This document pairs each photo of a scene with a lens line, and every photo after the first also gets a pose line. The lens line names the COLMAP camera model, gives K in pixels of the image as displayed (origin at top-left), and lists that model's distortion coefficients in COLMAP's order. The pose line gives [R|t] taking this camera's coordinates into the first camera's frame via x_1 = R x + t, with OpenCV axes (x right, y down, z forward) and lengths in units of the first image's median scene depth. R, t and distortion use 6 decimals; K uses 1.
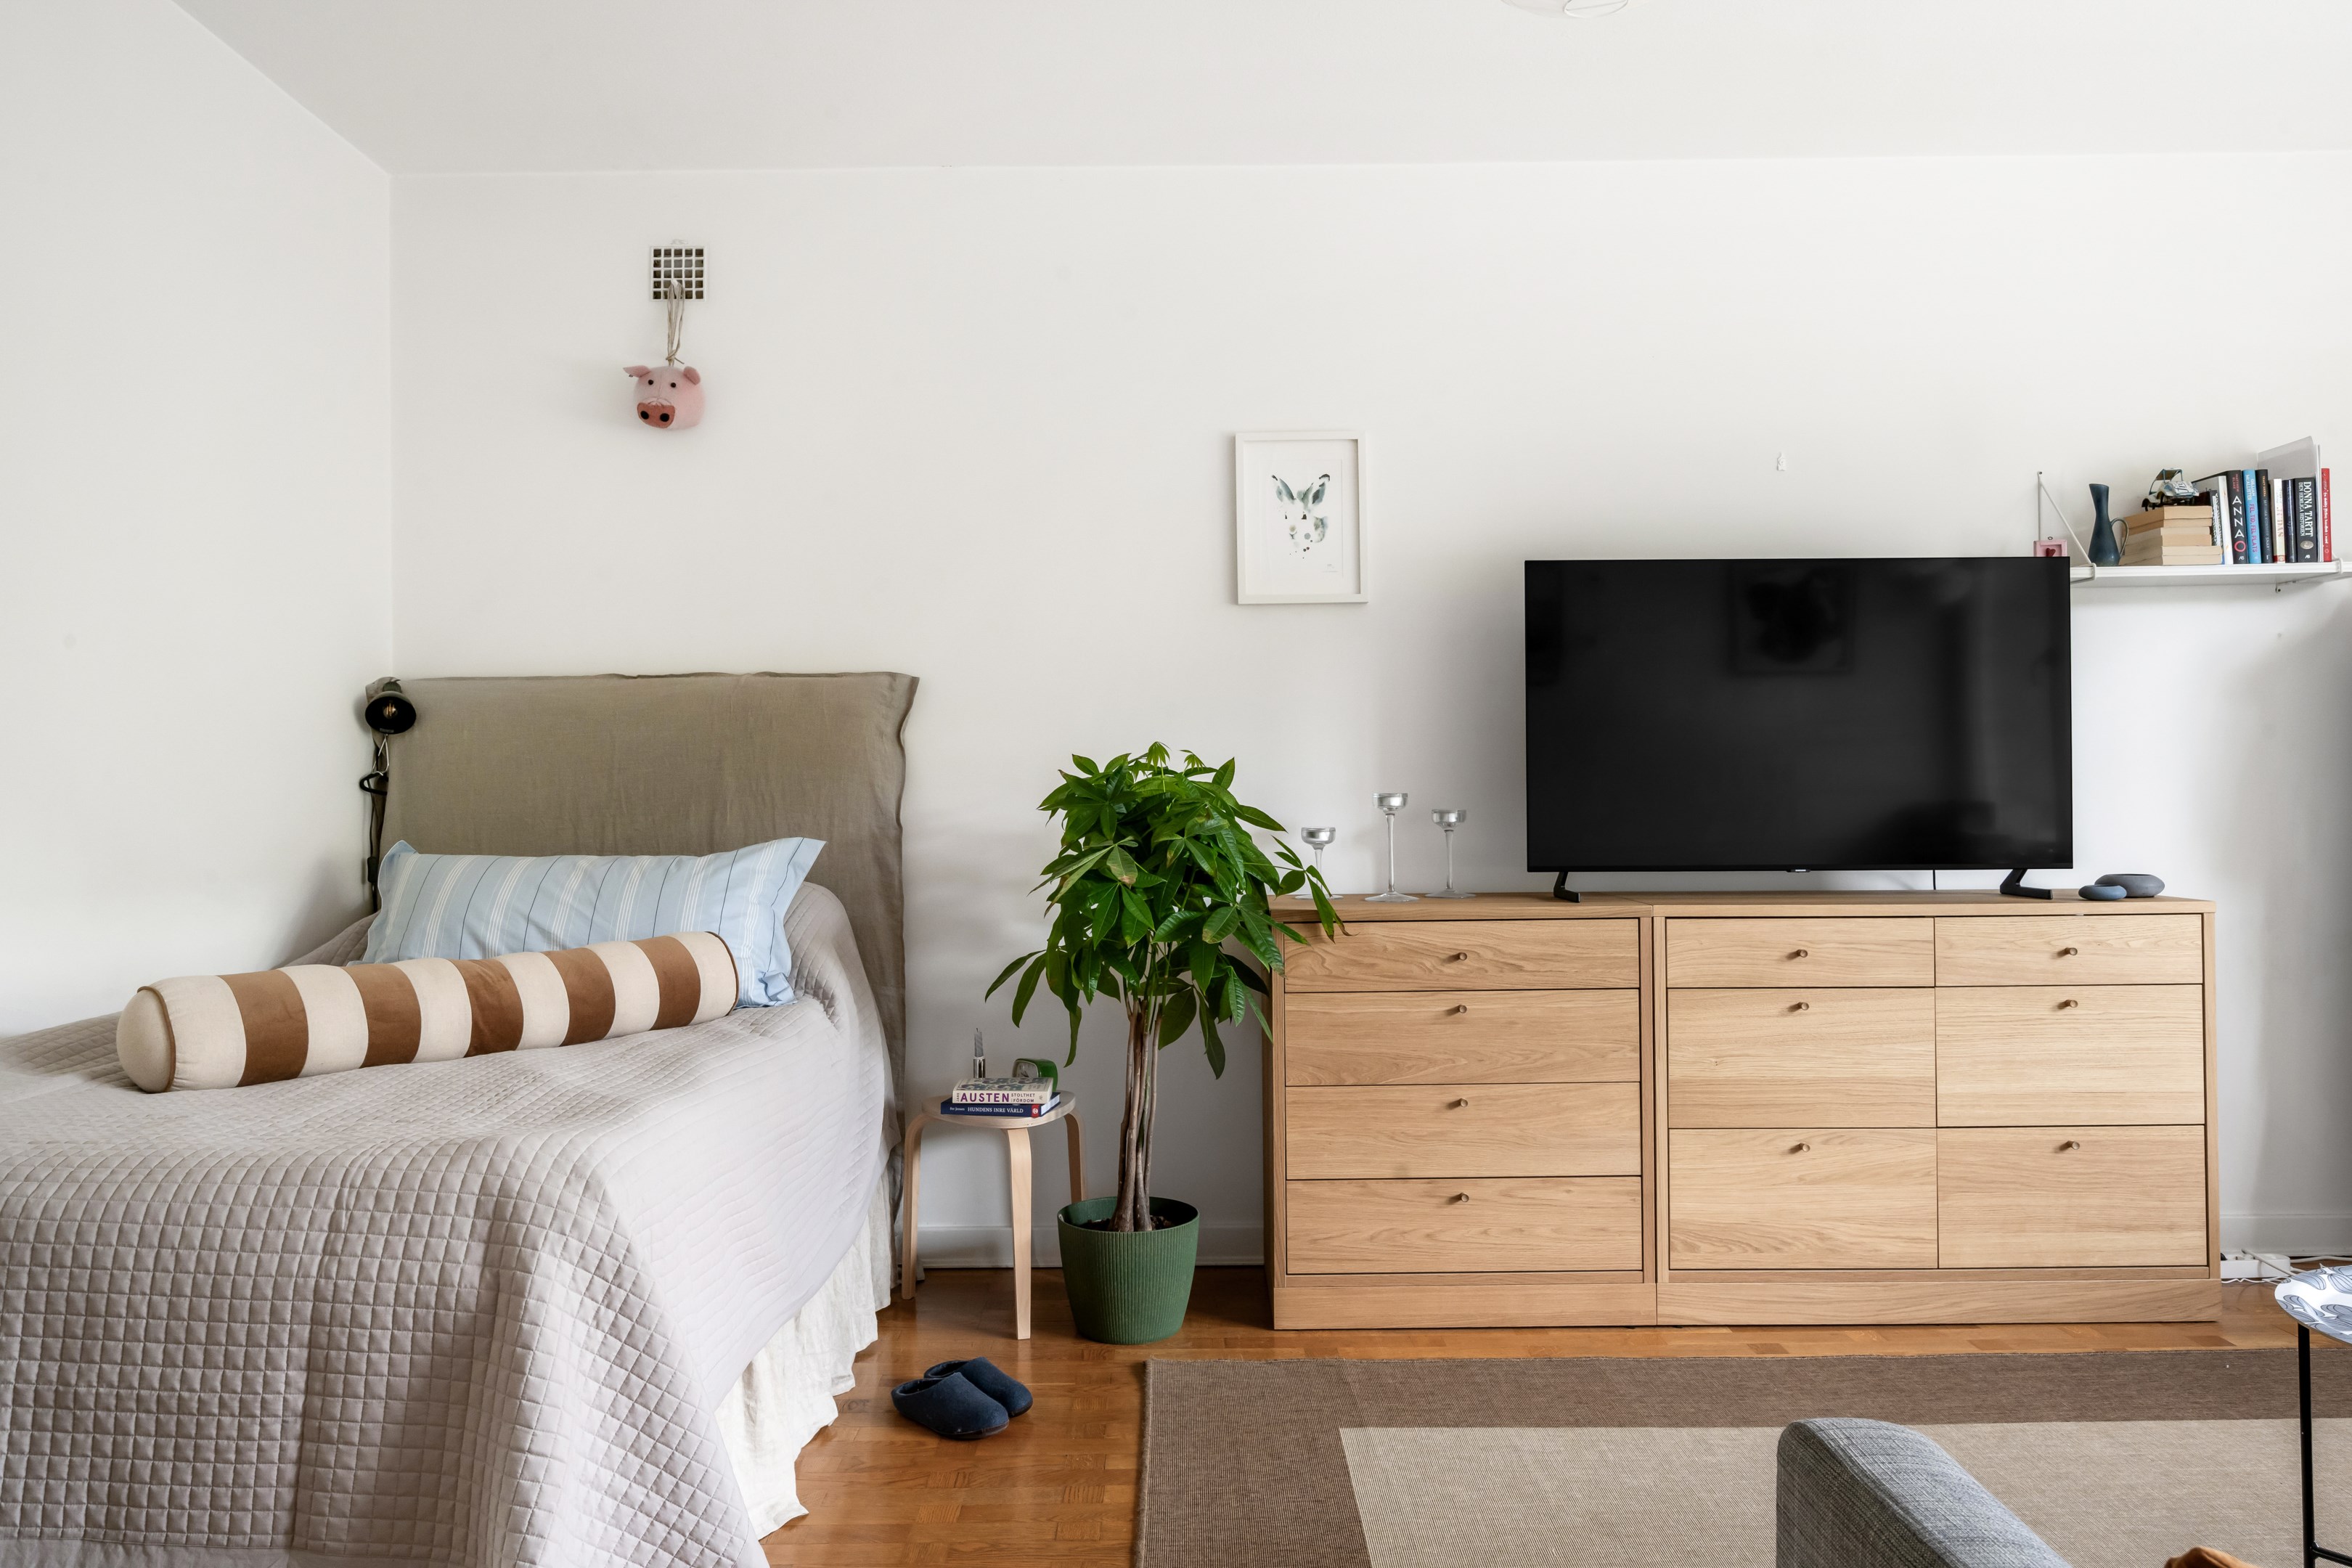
lens RADIAL K [[1626.0, 0, 1172.4], [0, 1626.0, 772.7], [0, 0, 1]] dist [-0.005105, 0.001273]
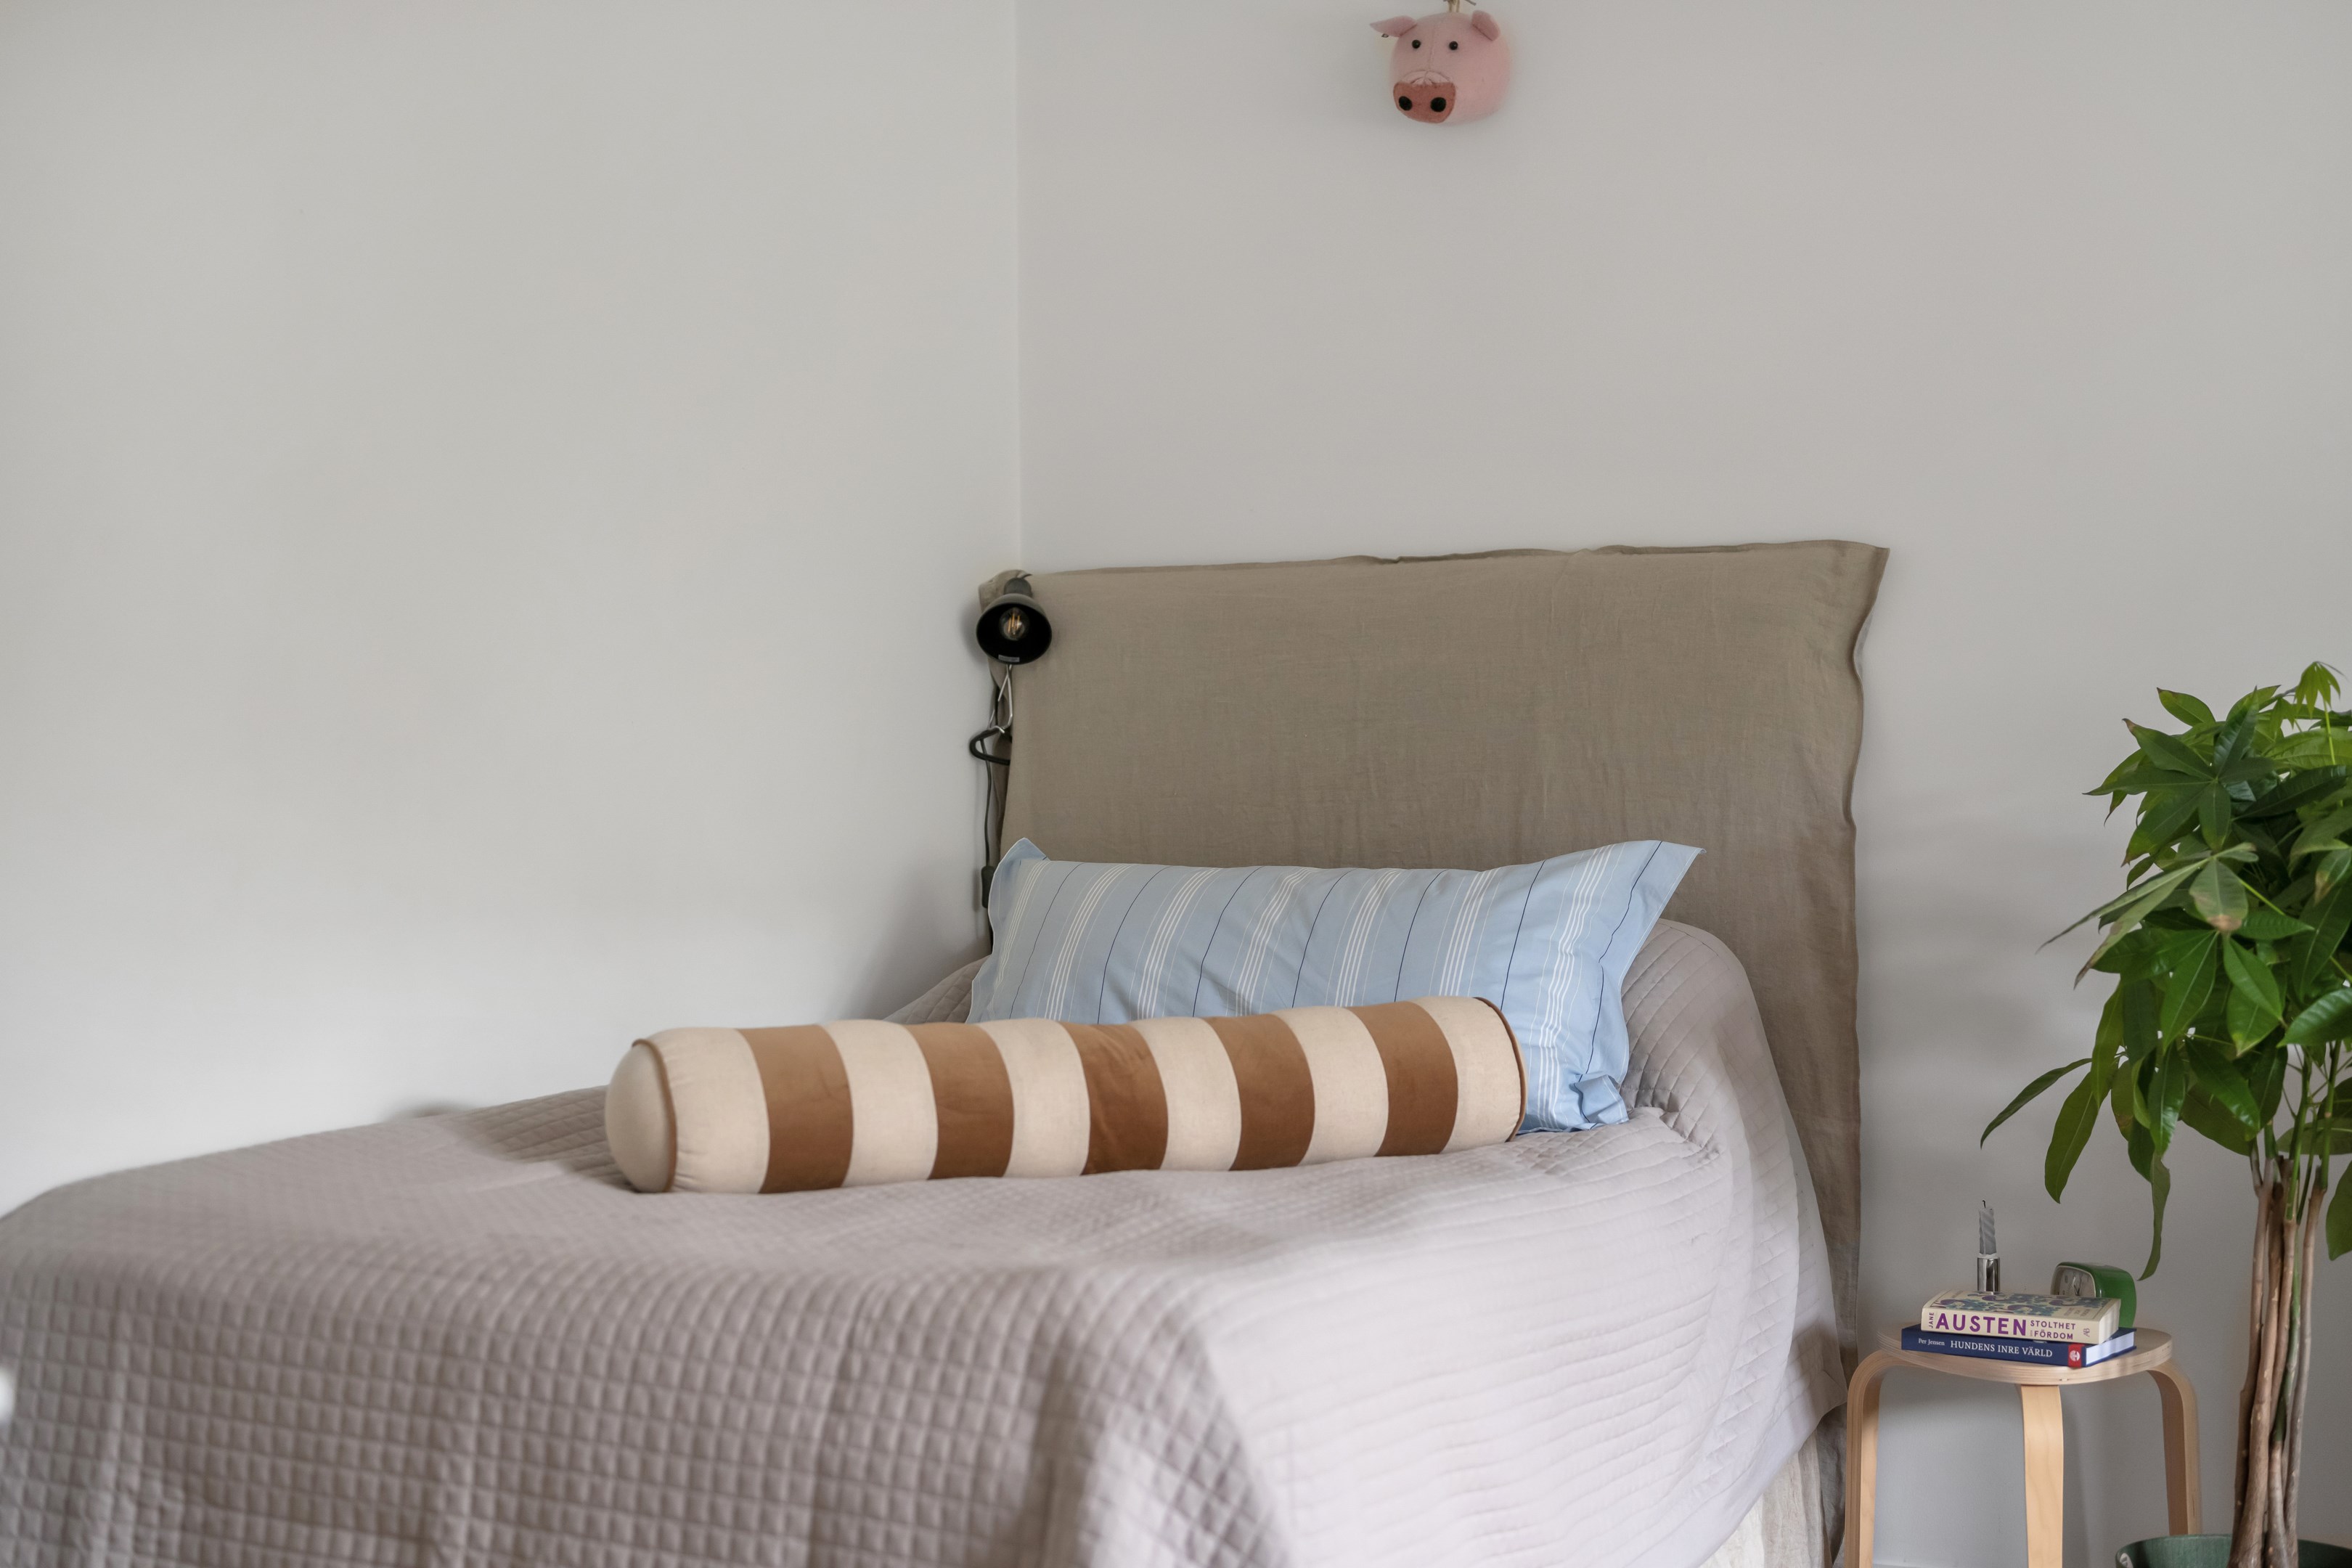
lens RADIAL K [[3354.0, 0, 1176.0], [0, 3354.0, 784.0], [0, 0, 1]] dist [0.016387, 0.025799]
pose [[0.906833, 0.003687, -0.421473, 0.115665], [0.002289, 0.999904, 0.013670, 0.004429], [0.421483, -0.013361, 0.906738, -0.127121]]
